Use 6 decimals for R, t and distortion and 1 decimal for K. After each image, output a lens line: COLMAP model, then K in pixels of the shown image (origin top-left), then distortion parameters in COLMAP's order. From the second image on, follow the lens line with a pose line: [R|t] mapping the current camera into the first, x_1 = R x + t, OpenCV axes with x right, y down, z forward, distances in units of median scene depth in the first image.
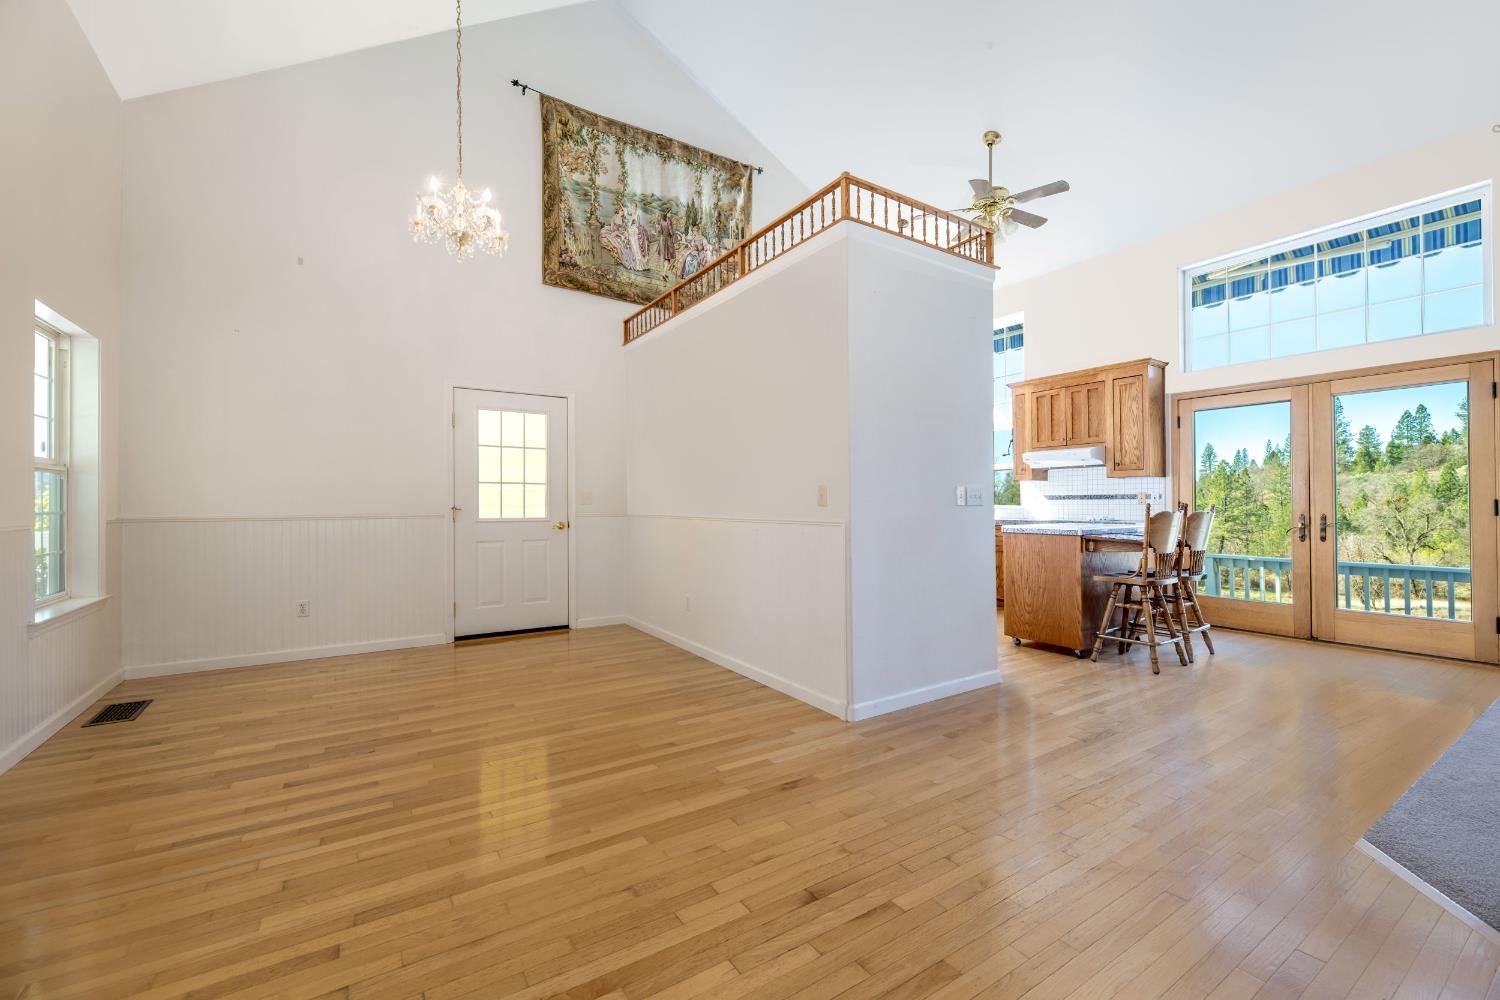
lens RADIAL K [[633.3, 0, 739.0], [0, 633.3, 502.9], [0, 0, 1]] dist [0.001311, -0.001432]
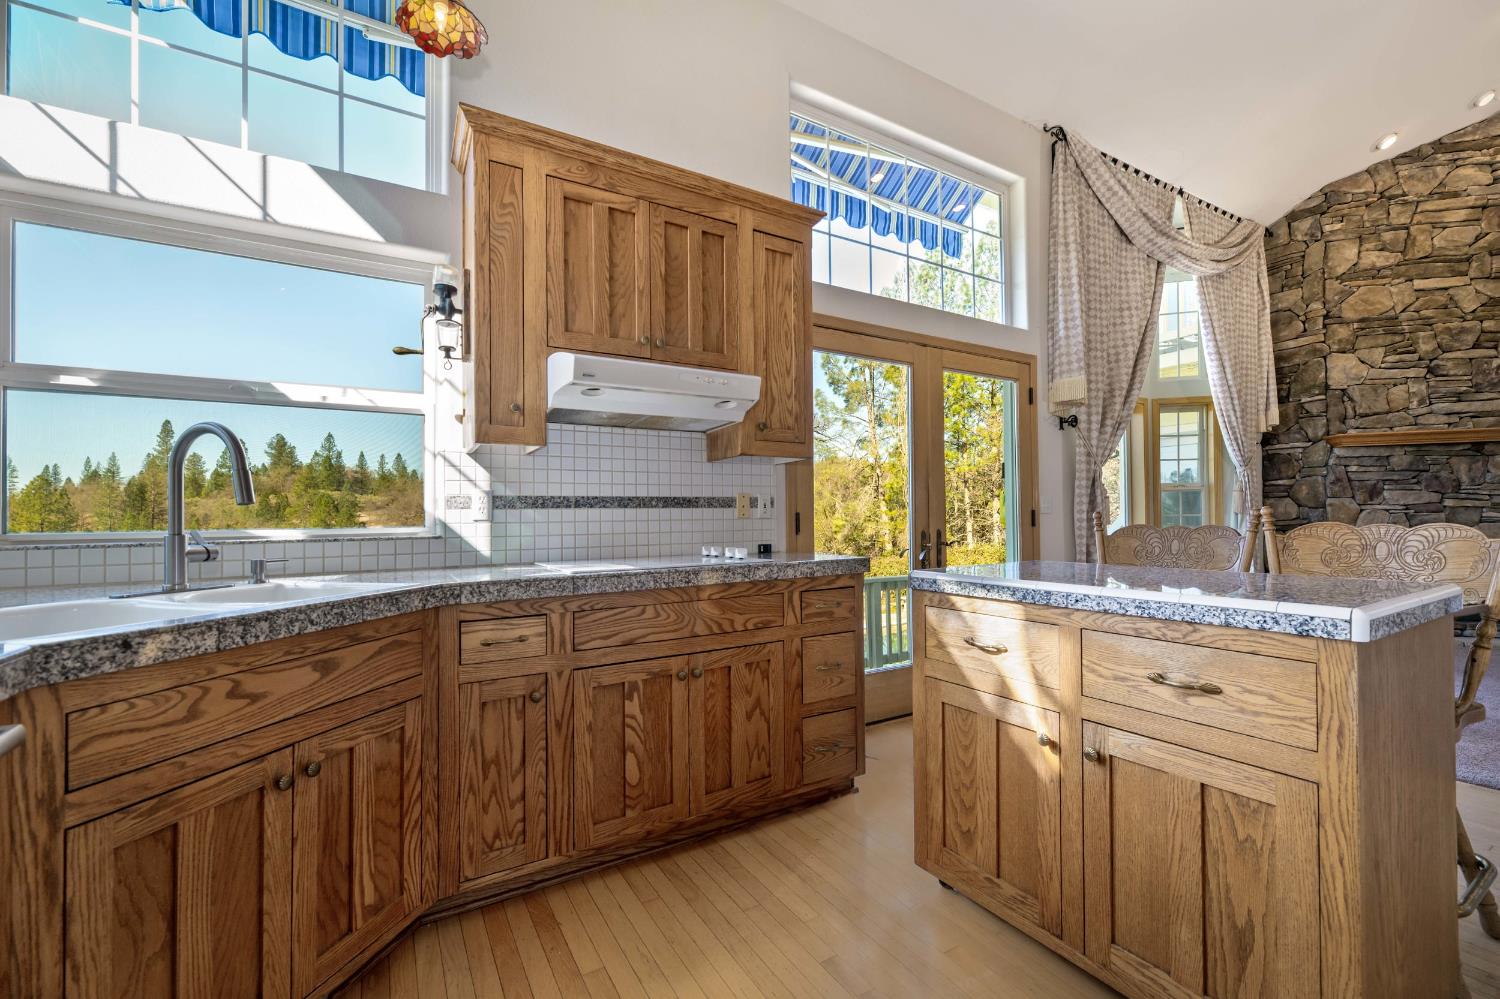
lens RADIAL K [[633.3, 0, 746.4], [0, 633.3, 516.0], [0, 0, 1]] dist [0.001311, -0.001432]
pose [[0.037912, 0.012824, 0.999199, 0.162242], [0.007923, 0.999882, -0.013133, 0.006150], [-0.999250, 0.008415, 0.037806, 0.991947]]
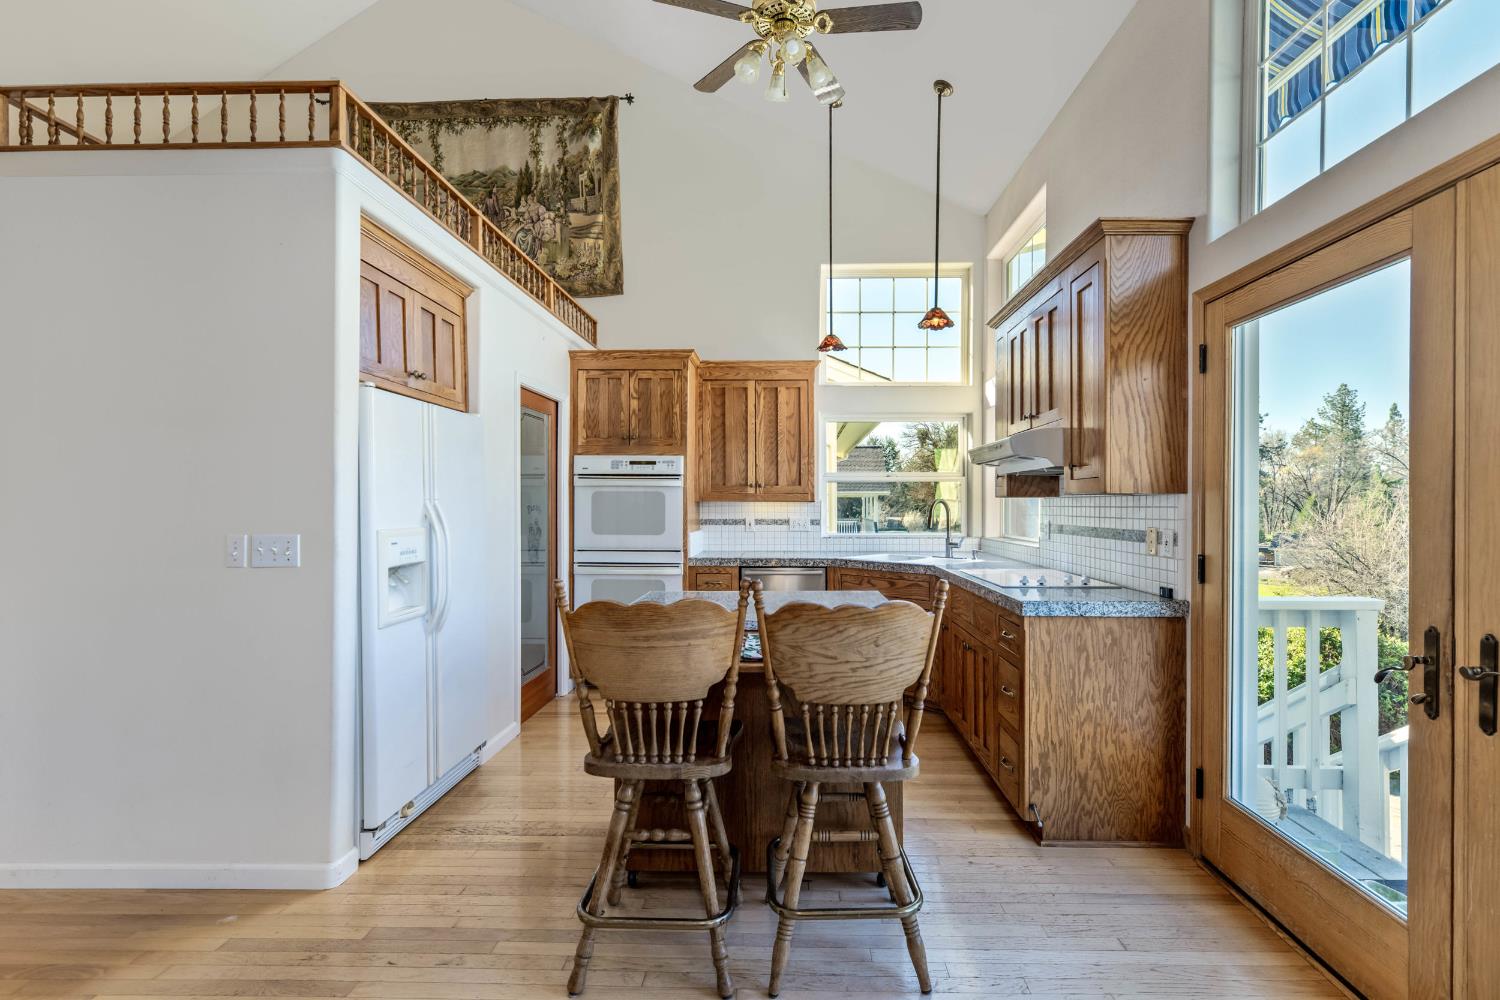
lens RADIAL K [[633.3, 0, 772.5], [0, 633.3, 503.9], [0, 0, 1]] dist [0.001311, -0.001432]
pose [[0.822005, 0.005787, -0.569450, 0.677502], [-0.002180, 0.999973, 0.007015, -0.036522], [0.569476, -0.004525, 0.821996, 0.500455]]
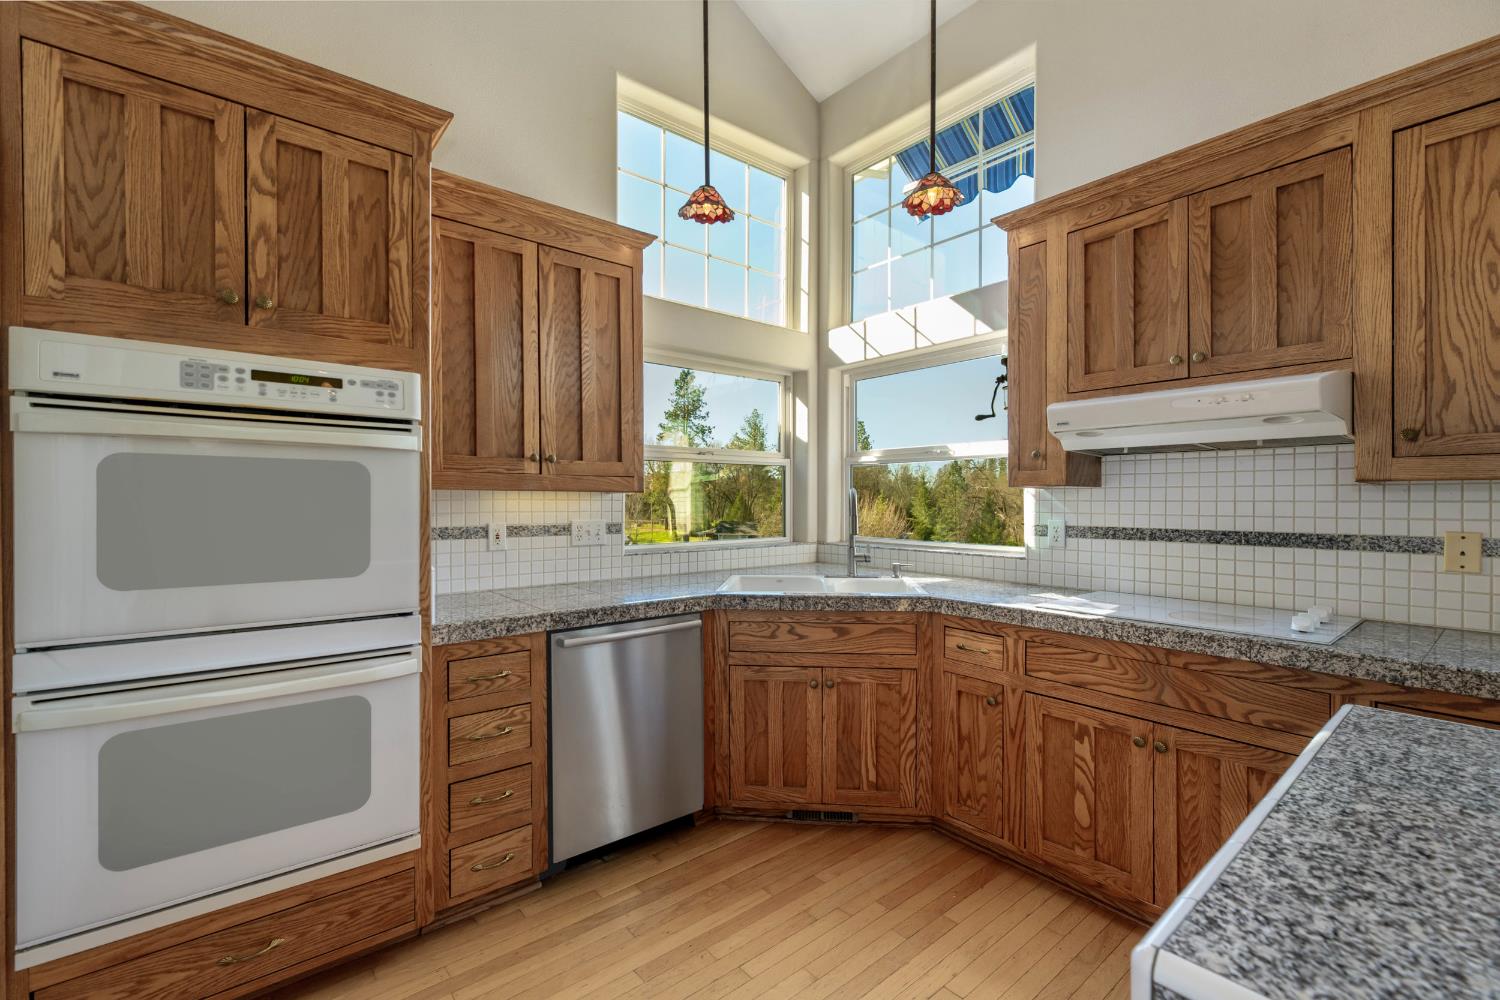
lens RADIAL K [[633.3, 0, 726.0], [0, 633.3, 503.0], [0, 0, 1]] dist [0.001311, -0.001432]
pose [[0.995731, 0.007148, 0.092021, 0.272989], [-0.008212, 0.999904, 0.011189, -0.031435], [-0.091932, -0.011897, 0.995694, 0.749512]]
